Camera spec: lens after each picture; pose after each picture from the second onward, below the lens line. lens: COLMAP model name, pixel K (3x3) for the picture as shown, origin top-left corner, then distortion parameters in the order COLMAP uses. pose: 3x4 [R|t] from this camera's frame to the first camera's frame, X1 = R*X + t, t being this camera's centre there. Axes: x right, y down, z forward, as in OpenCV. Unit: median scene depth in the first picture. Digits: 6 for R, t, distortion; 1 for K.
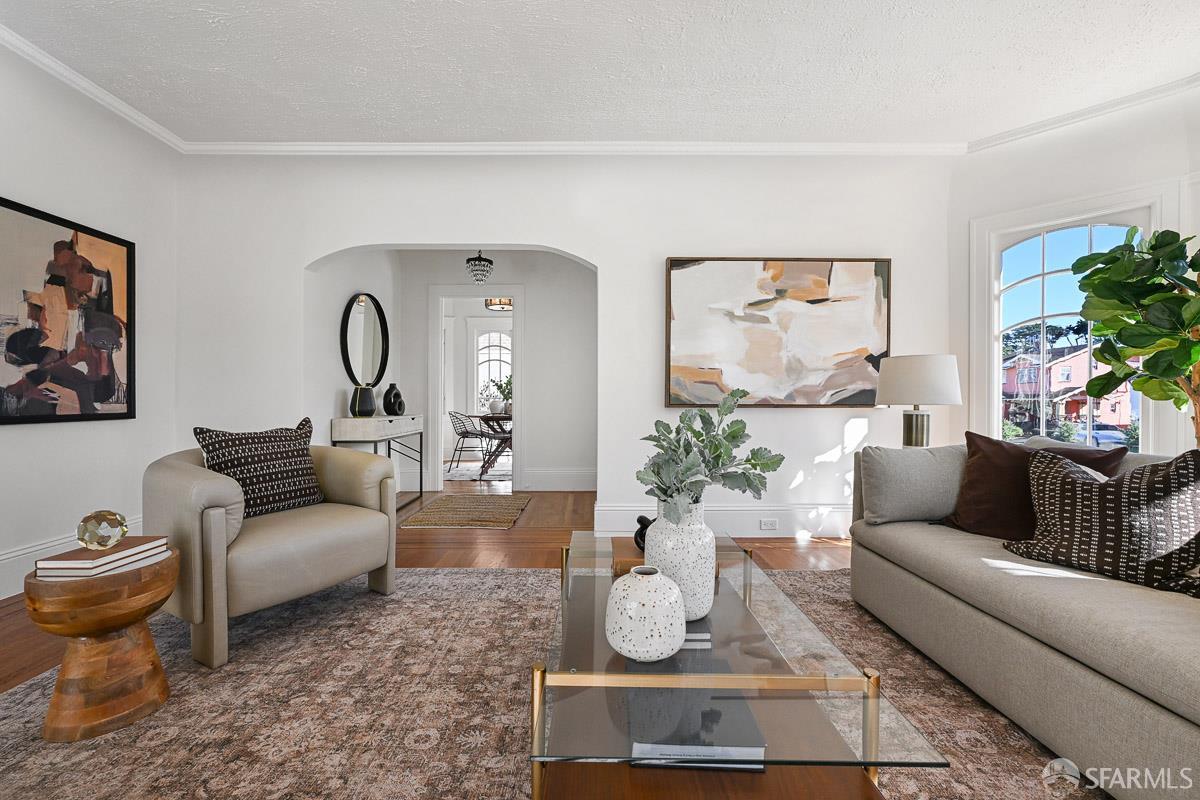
lens RADIAL K [[483.7, 0, 591.4], [0, 483.7, 399.7], [0, 0, 1]] dist [0.000605, -0.001421]
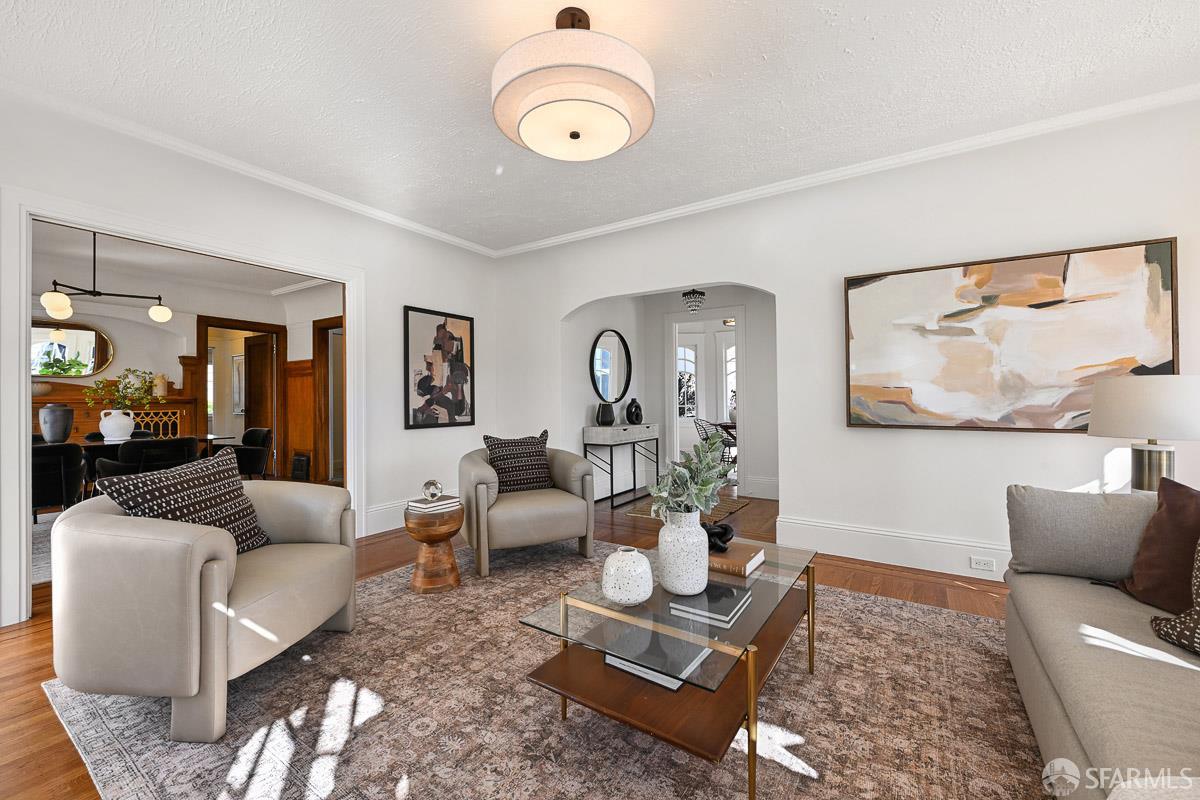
lens RADIAL K [[483.7, 0, 598.3], [0, 483.7, 396.8], [0, 0, 1]] dist [0.000605, -0.001421]
pose [[0.832750, -0.006001, -0.553616, 0.309433], [0.003036, 0.999976, -0.006272, -0.045849], [0.553641, 0.003543, 0.832748, -0.125932]]
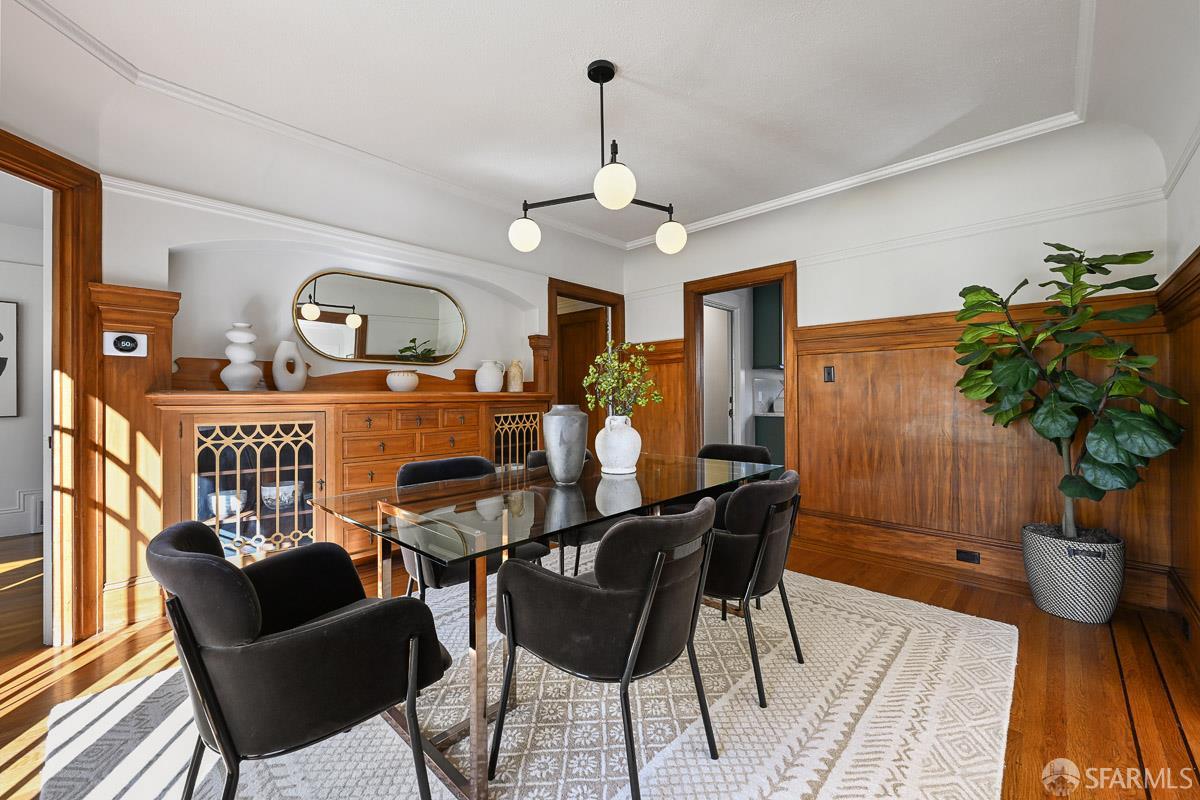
lens RADIAL K [[483.7, 0, 601.2], [0, 483.7, 394.0], [0, 0, 1]] dist [0.000605, -0.001421]
pose [[0.719145, -0.009795, -0.694791, -1.155445], [0.004768, 0.999947, -0.009162, -0.047664], [0.694843, 0.003277, 0.719154, -0.291372]]
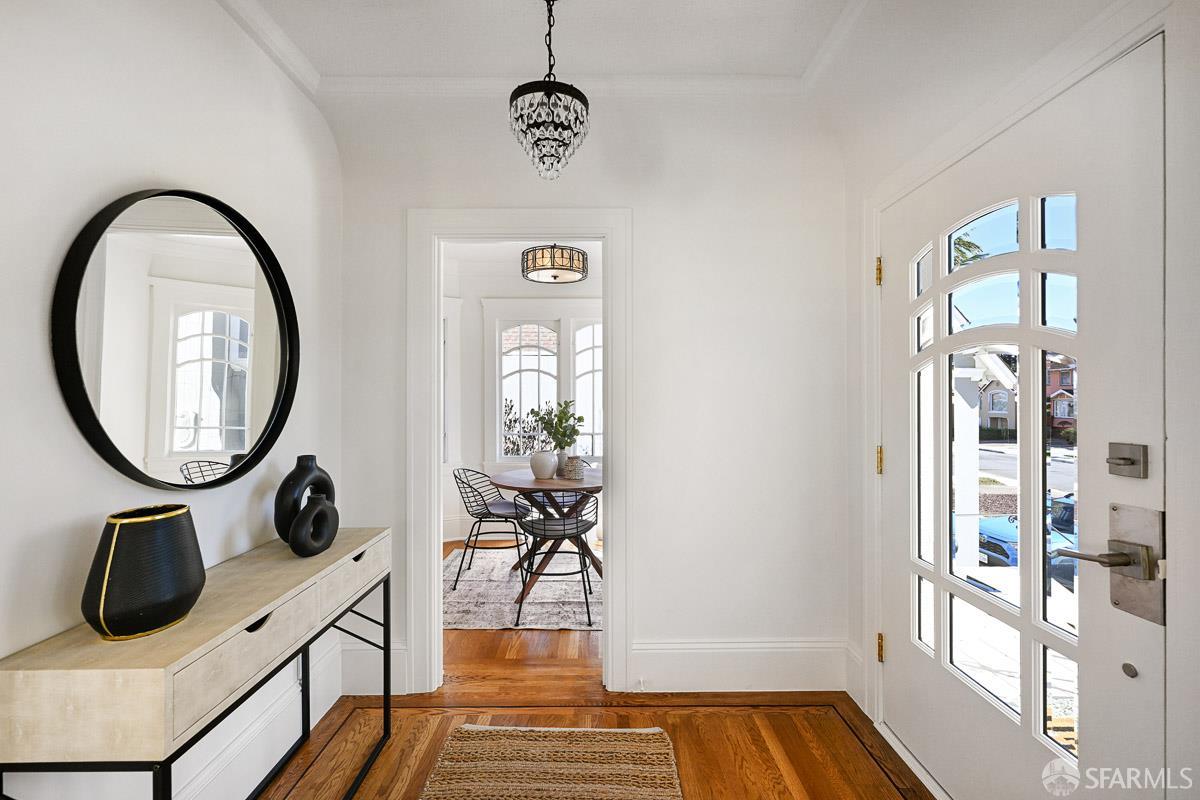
lens RADIAL K [[512.0, 0, 600.4], [0, 512.0, 399.8], [0, 0, 1]] dist [-0.001526, -0.000859]
pose [[0.999999, -0.000389, -0.001370, -0.286384], [0.000392, 0.999998, 0.002167, -0.120050], [0.001370, -0.002167, 0.999997, 0.945609]]
